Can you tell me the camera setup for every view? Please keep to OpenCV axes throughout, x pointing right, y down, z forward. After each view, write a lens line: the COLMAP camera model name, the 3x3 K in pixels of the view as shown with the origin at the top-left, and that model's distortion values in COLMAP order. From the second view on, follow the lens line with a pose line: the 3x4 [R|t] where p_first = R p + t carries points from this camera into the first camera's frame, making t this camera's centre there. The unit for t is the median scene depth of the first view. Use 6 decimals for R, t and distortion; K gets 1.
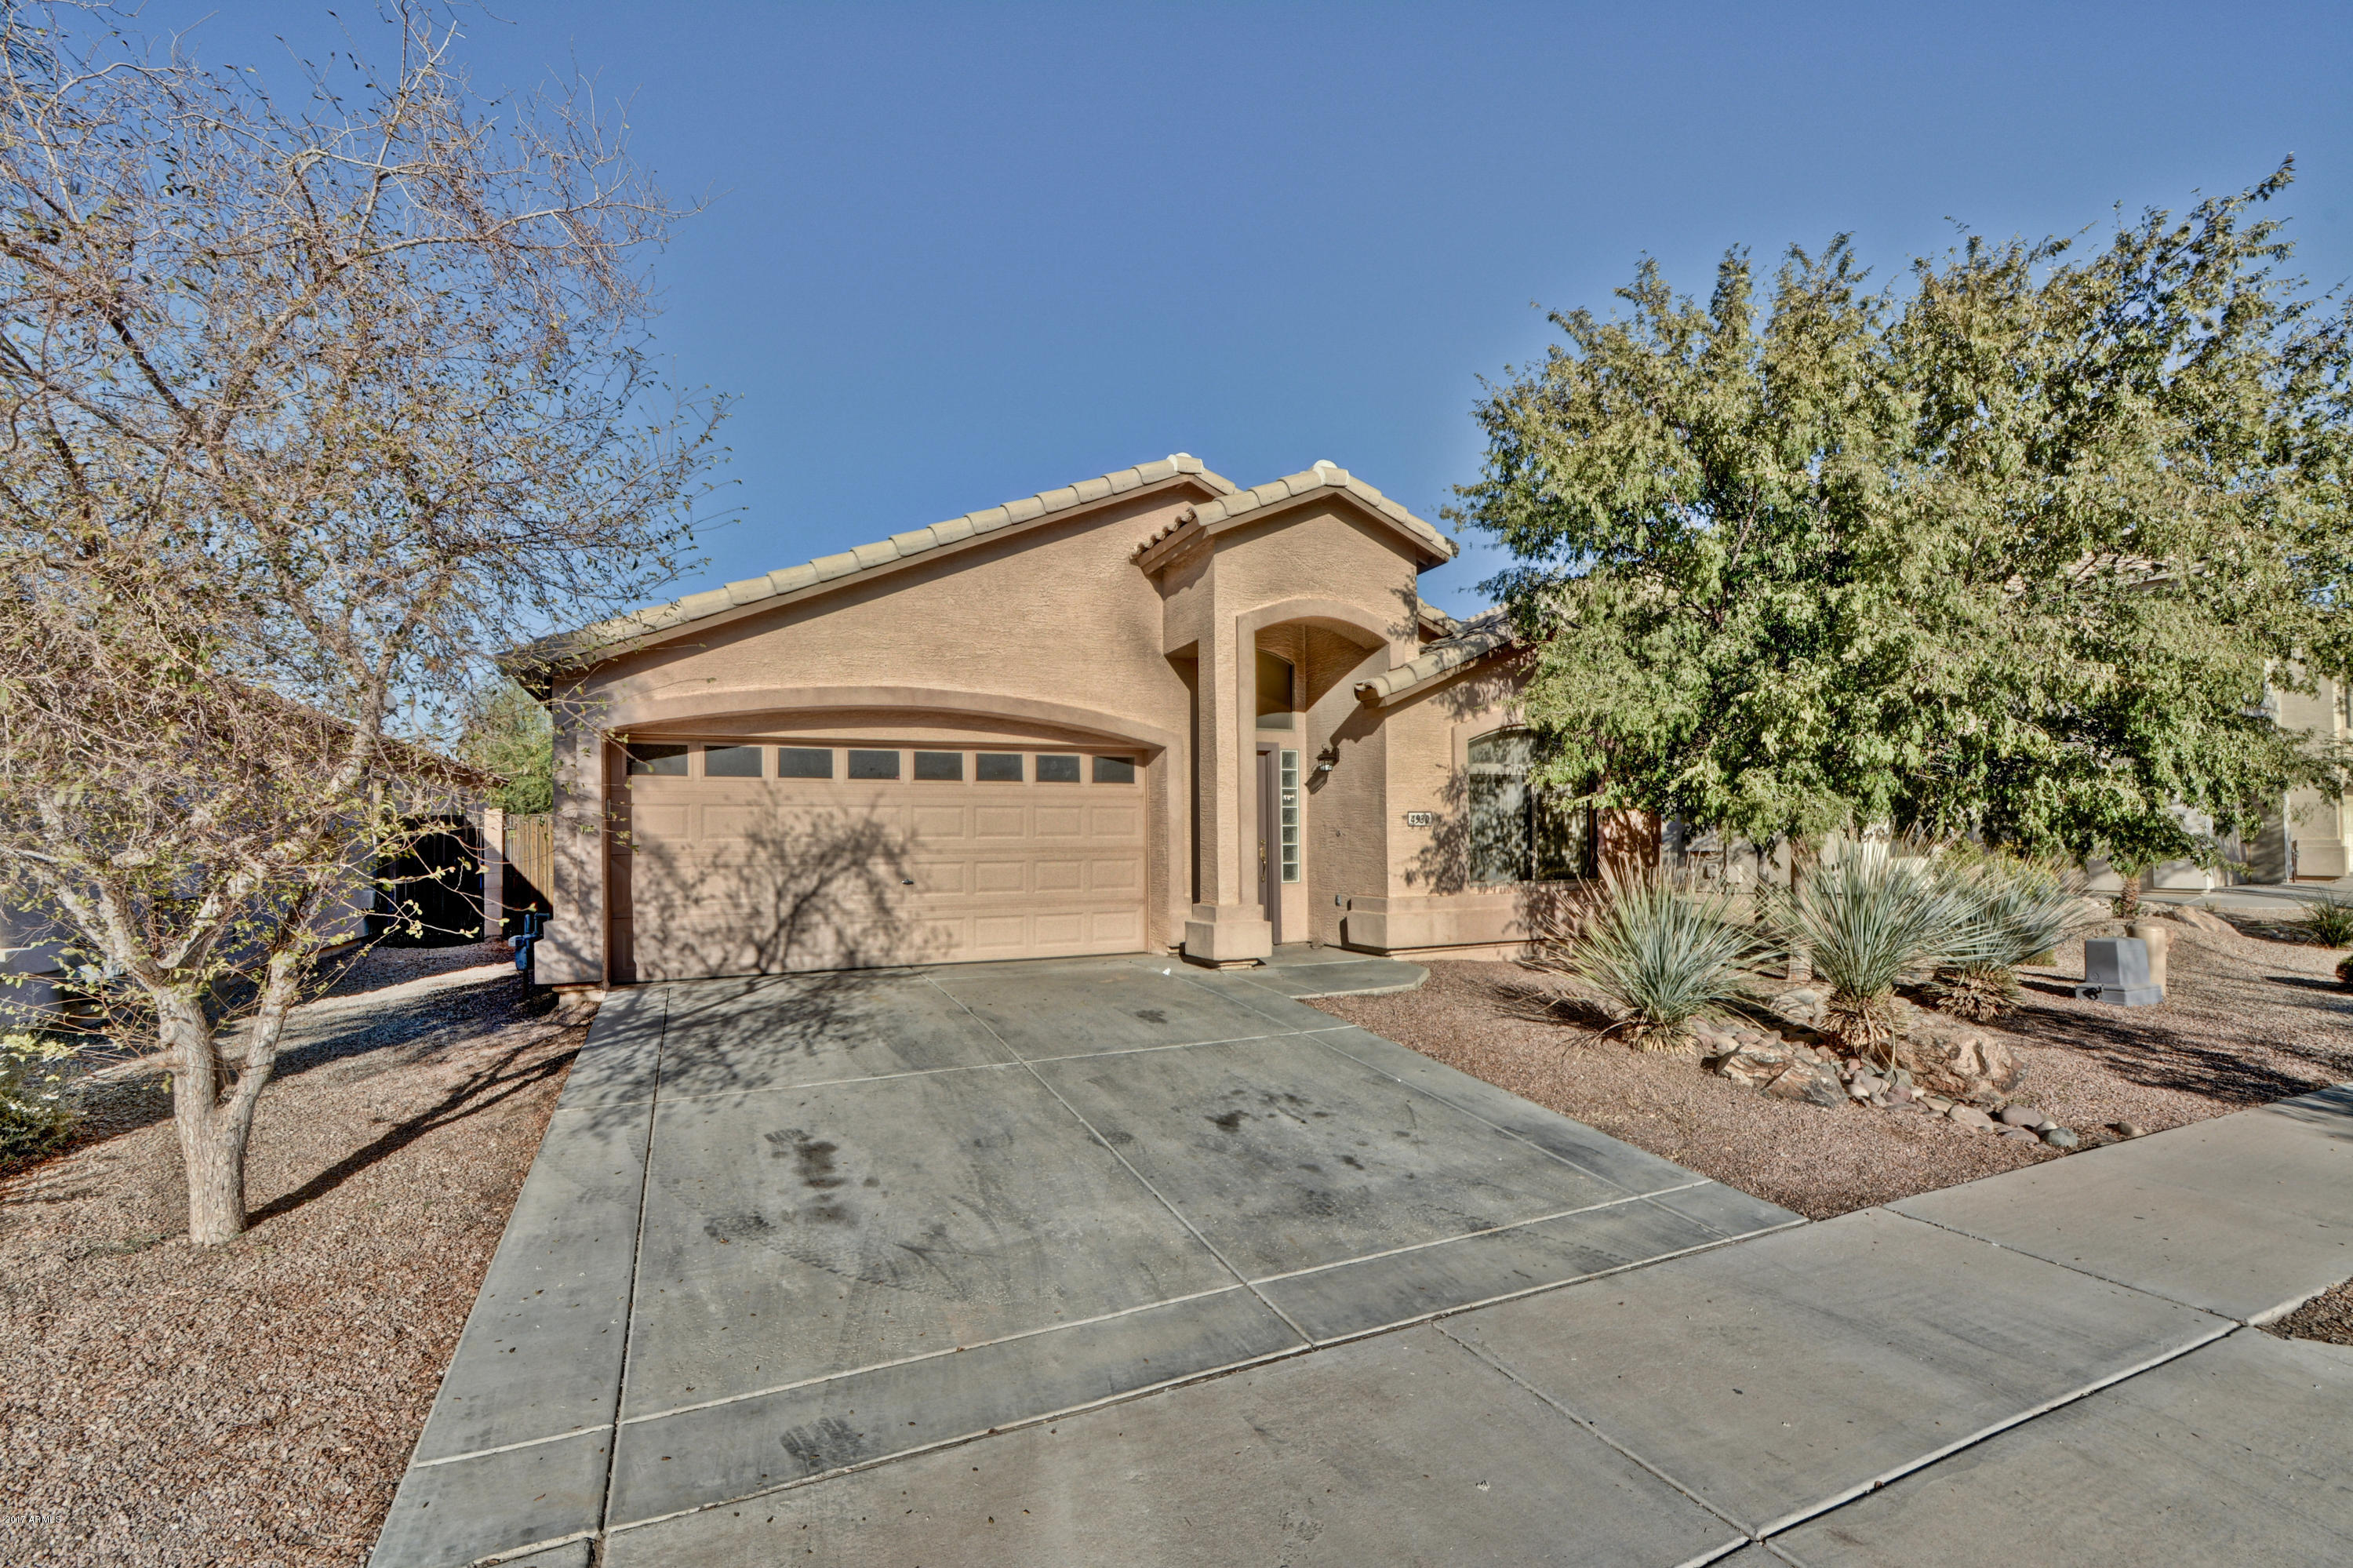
lens RADIAL K [[1066.7, 0, 1209.6], [0, 1066.7, 829.0], [0, 0, 1]] dist [0.003099, -0.000318]
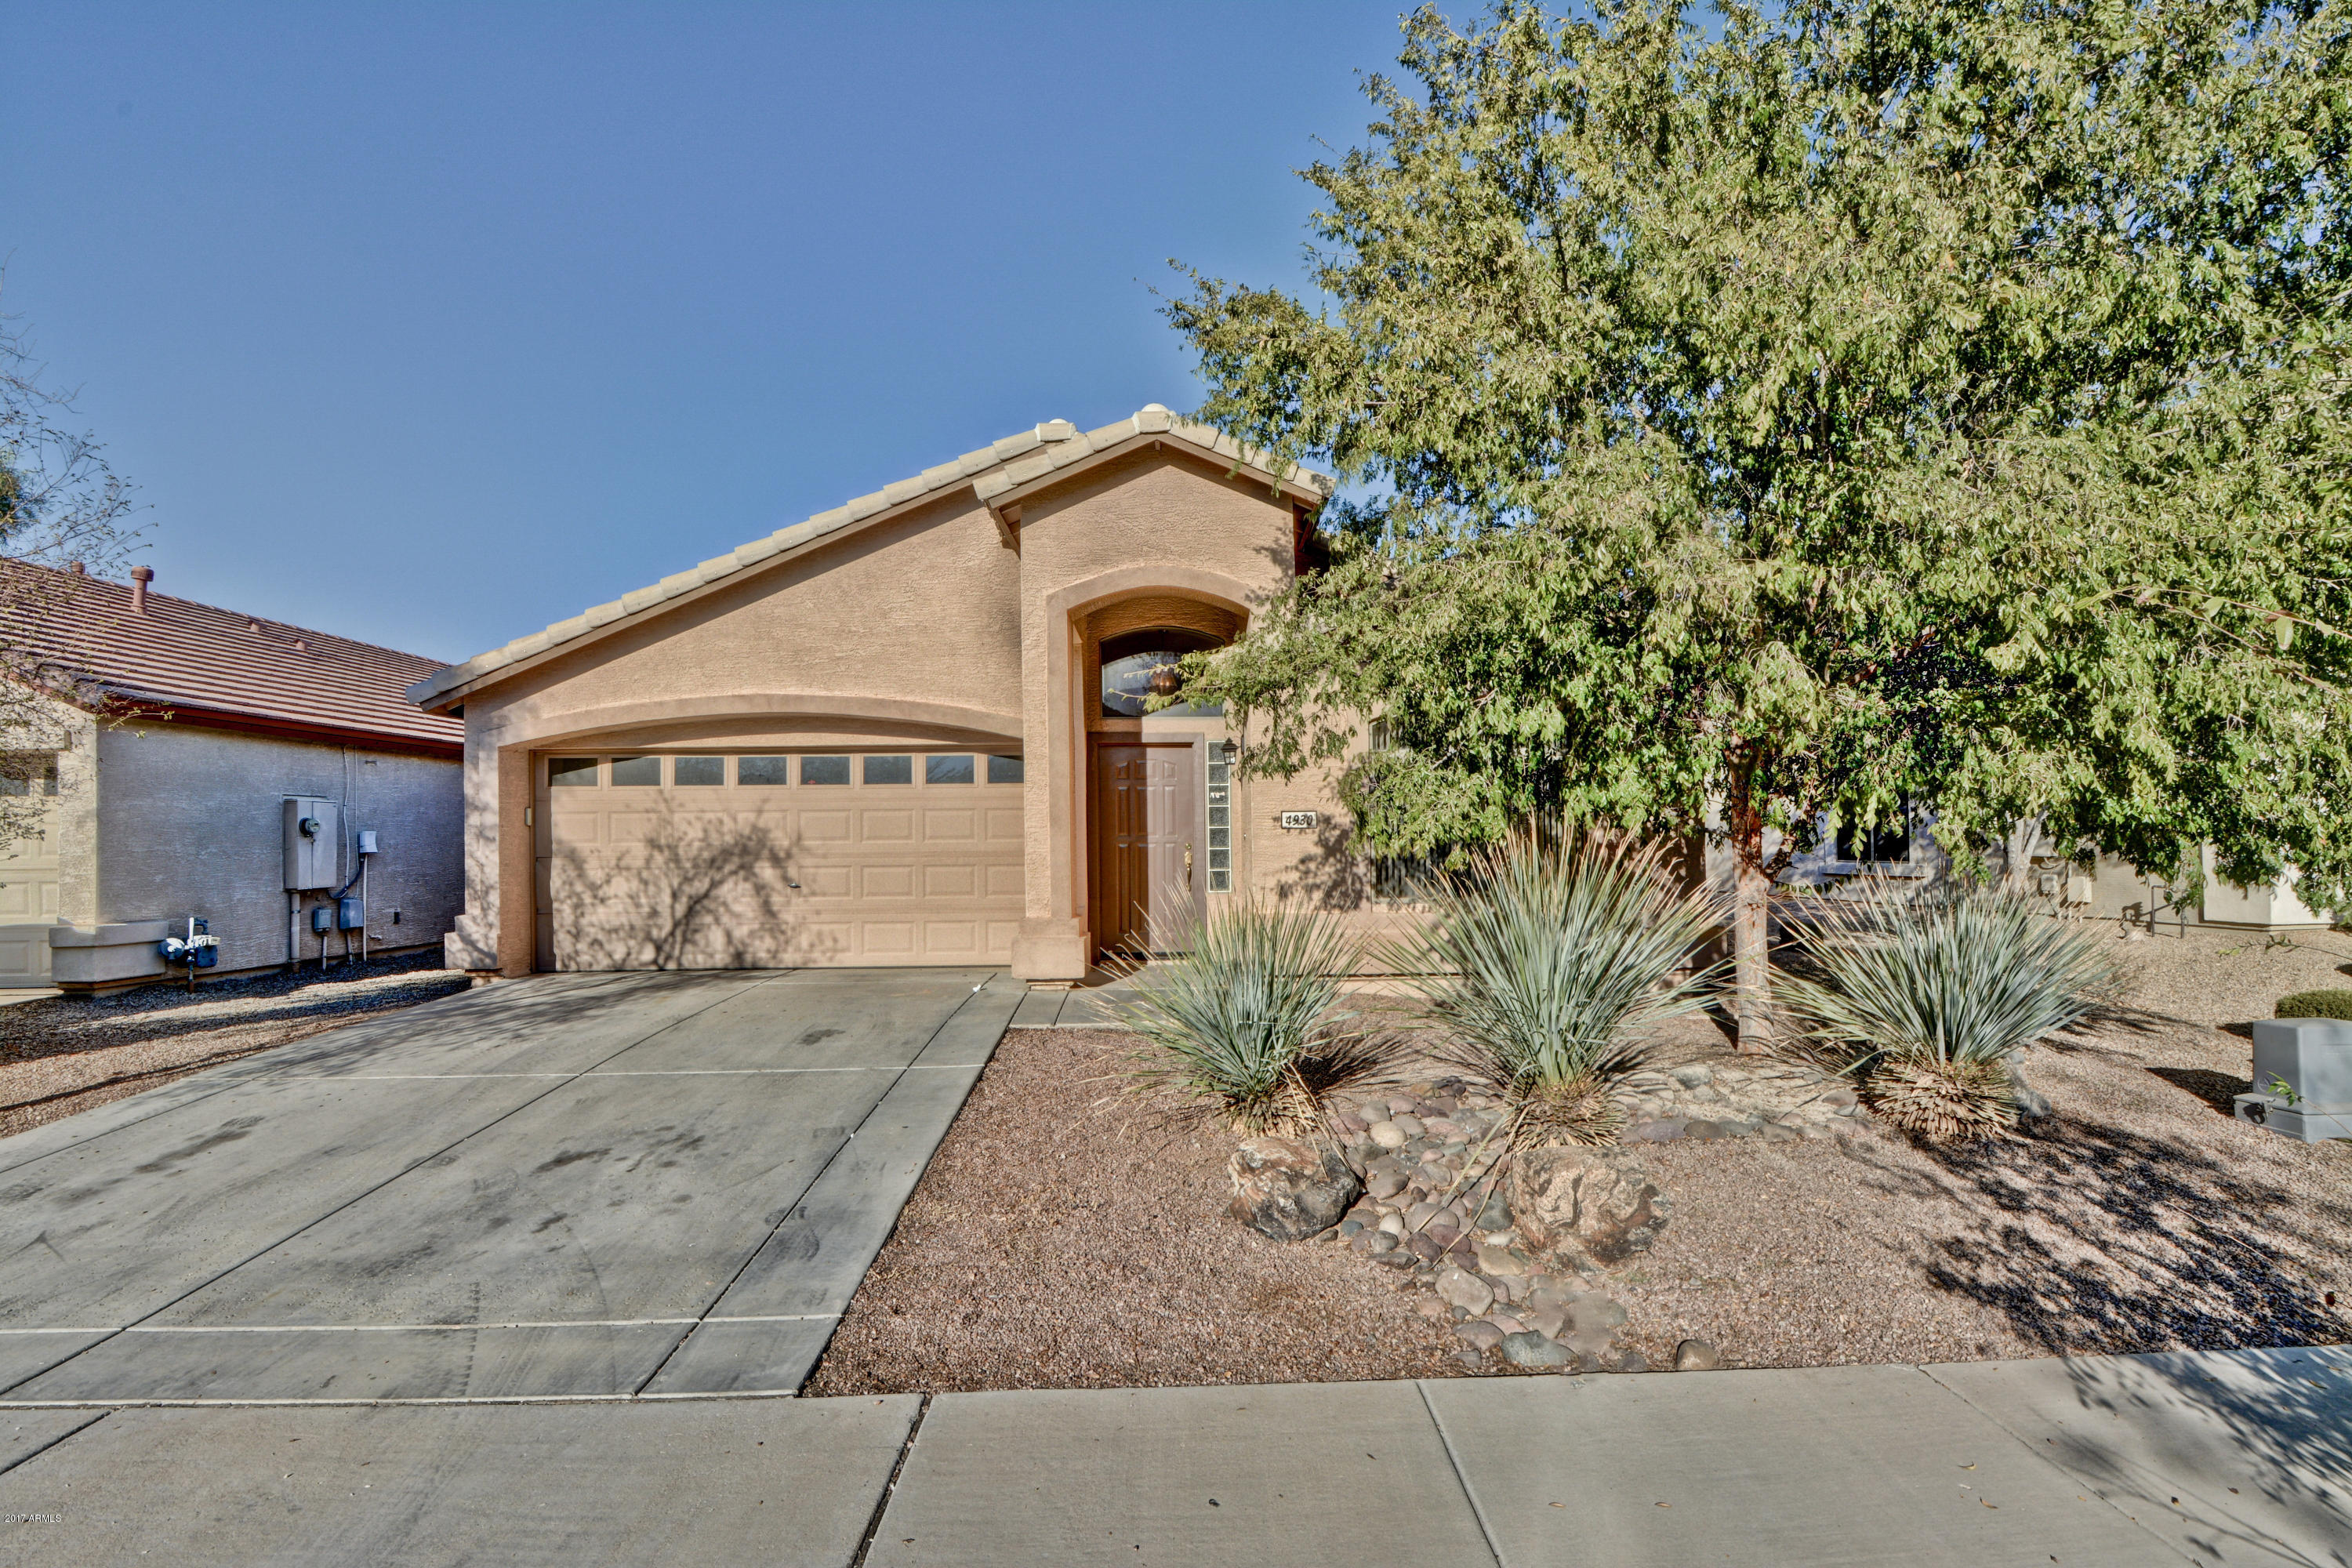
lens RADIAL K [[1109.0, 0, 1180.7], [0, 1109.0, 834.5], [0, 0, 1]] dist [-0.003081, -0.000761]
pose [[0.913399, -0.000539, -0.407066, 0.507305], [0.004000, 0.999963, 0.007652, -0.006299], [0.407046, -0.008618, 0.913367, 0.197456]]
